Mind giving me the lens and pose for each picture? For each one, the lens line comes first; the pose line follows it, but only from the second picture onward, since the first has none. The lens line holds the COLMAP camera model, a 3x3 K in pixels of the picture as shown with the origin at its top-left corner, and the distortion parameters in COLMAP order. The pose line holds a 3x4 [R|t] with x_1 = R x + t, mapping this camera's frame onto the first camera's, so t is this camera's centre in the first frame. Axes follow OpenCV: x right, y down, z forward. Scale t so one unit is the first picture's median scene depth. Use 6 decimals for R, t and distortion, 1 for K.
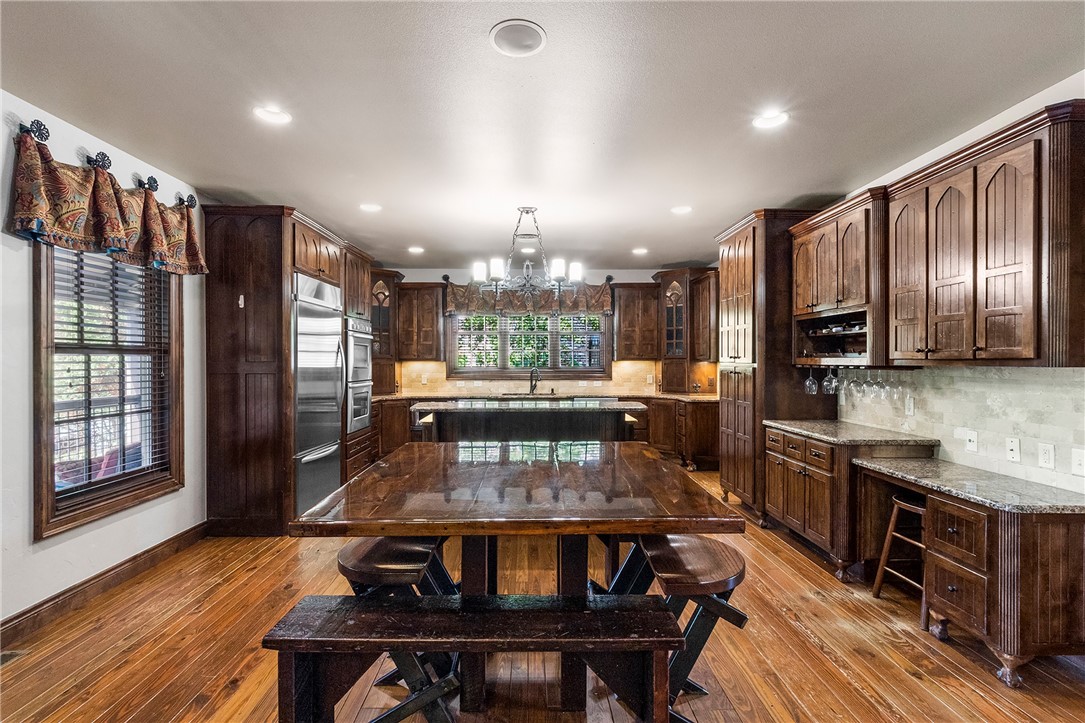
lens RADIAL K [[512.4, 0, 533.6], [0, 512.4, 359.4], [0, 0, 1]] dist [-0.000993, -0.001180]
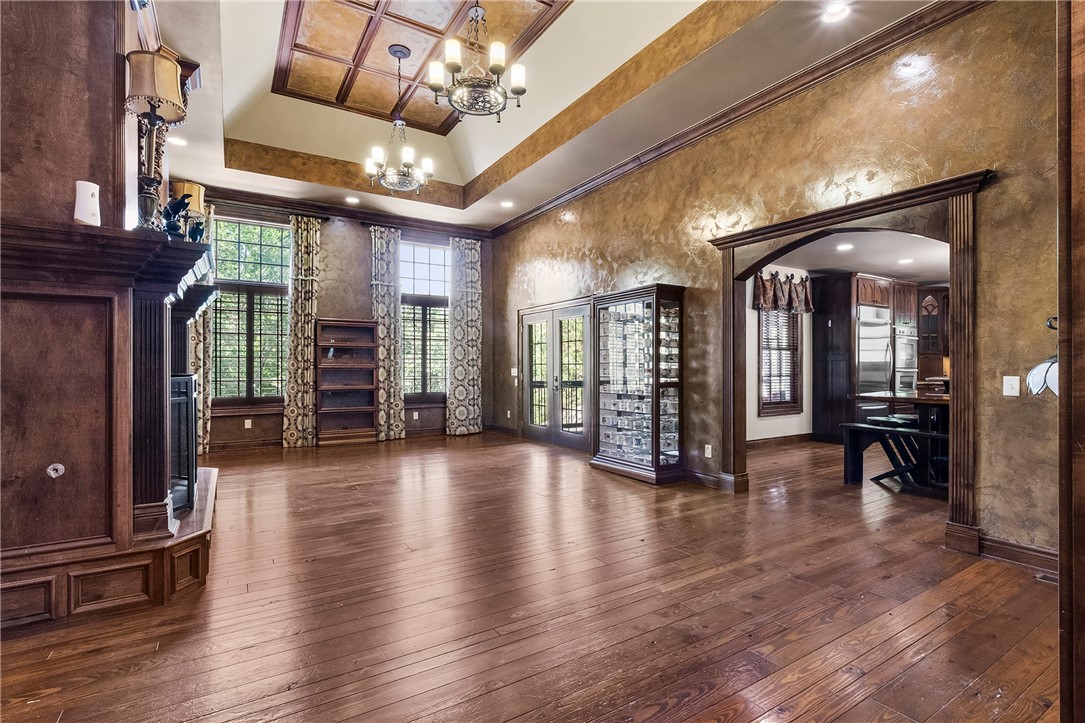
lens RADIAL K [[512.4, 0, 539.6], [0, 512.4, 365.4], [0, 0, 1]] dist [-0.000993, -0.001180]
pose [[0.530980, 0.001908, -0.847383, 0.539519], [0.001013, 0.999995, 0.002886, 0.044271], [0.847384, -0.002390, 0.530975, -1.057387]]
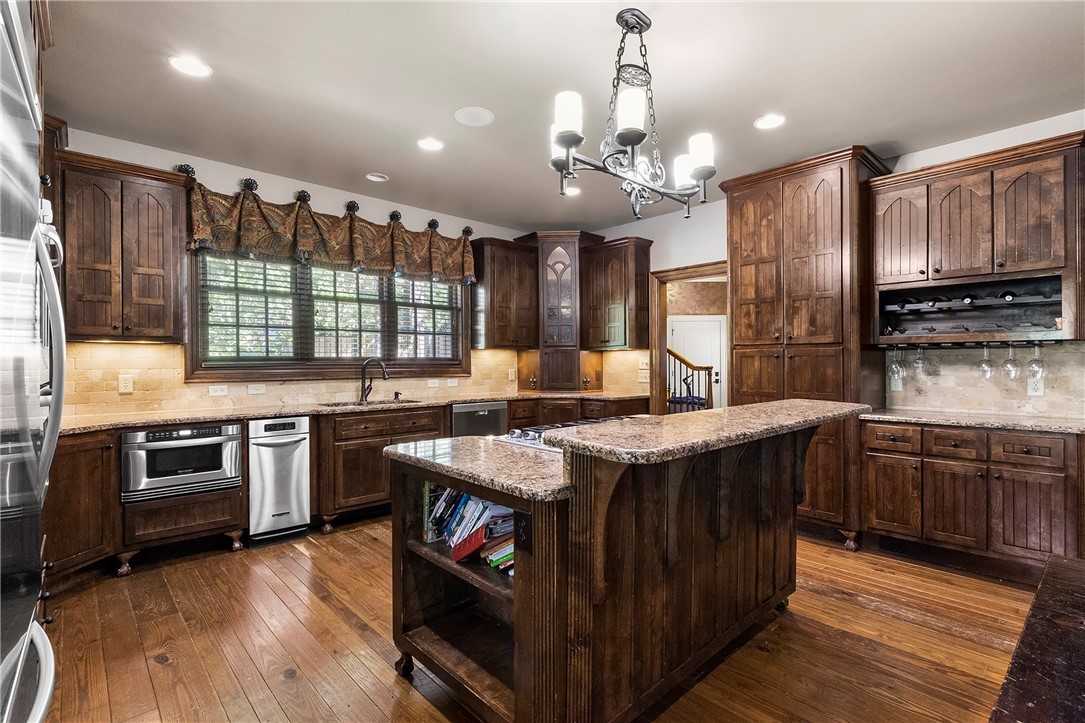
lens RADIAL K [[512.4, 0, 546.3], [0, 512.4, 363.3], [0, 0, 1]] dist [-0.000993, -0.001180]
pose [[0.739911, -0.002654, 0.672700, -0.347466], [0.002070, 0.999996, 0.001669, 0.030434], [-0.672702, 0.000157, 0.739914, 0.591624]]
